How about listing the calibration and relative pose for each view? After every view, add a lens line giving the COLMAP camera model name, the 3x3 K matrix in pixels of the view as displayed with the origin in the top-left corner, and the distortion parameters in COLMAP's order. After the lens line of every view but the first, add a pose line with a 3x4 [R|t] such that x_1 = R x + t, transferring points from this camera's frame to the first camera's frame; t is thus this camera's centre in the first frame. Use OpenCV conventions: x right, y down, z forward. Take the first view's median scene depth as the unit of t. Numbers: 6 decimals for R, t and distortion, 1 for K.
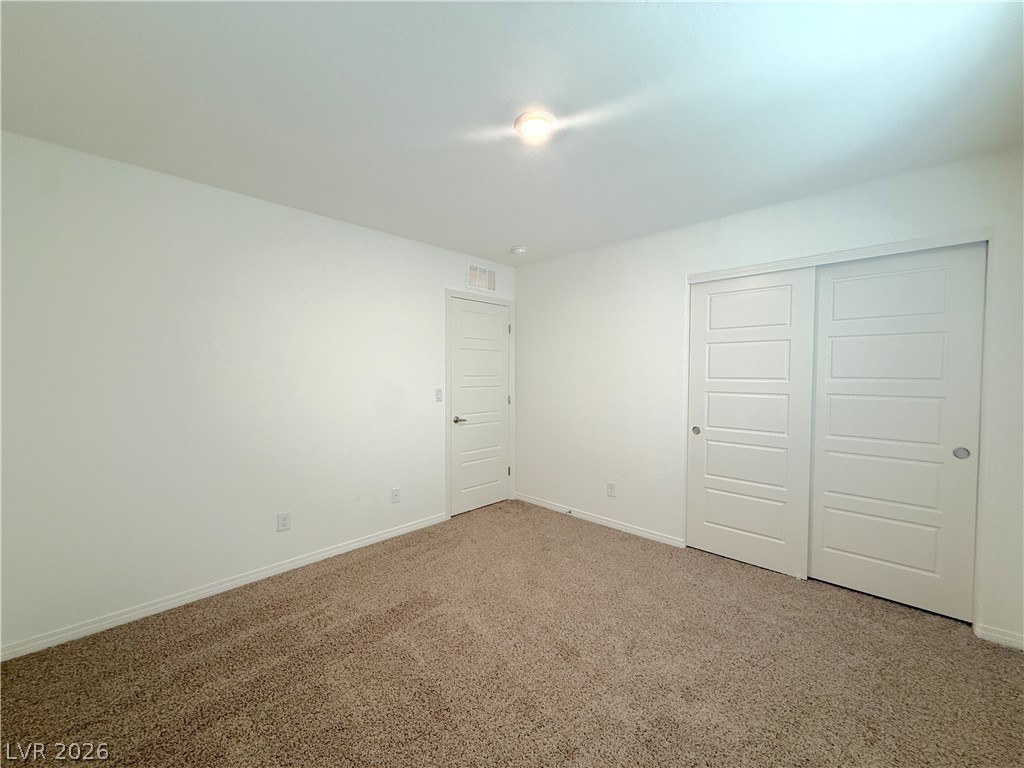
lens RADIAL K [[407.7, 0, 506.5], [0, 407.7, 385.6], [0, 0, 1]] dist [0.001406, -0.000303]
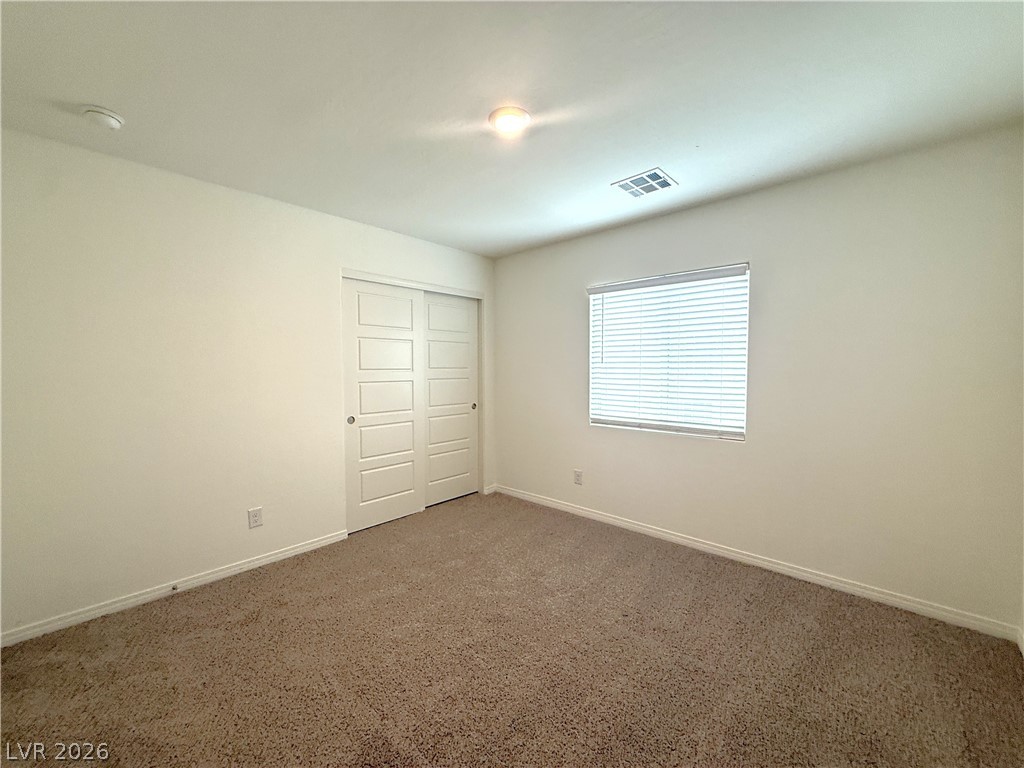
lens RADIAL K [[407.7, 0, 506.5], [0, 407.7, 385.6], [0, 0, 1]] dist [0.001406, -0.000303]
pose [[-0.018533, -0.047444, 0.998702, -0.598334], [0.033938, 0.998268, 0.048053, -0.015302], [-0.999252, 0.034784, -0.016891, 0.639533]]
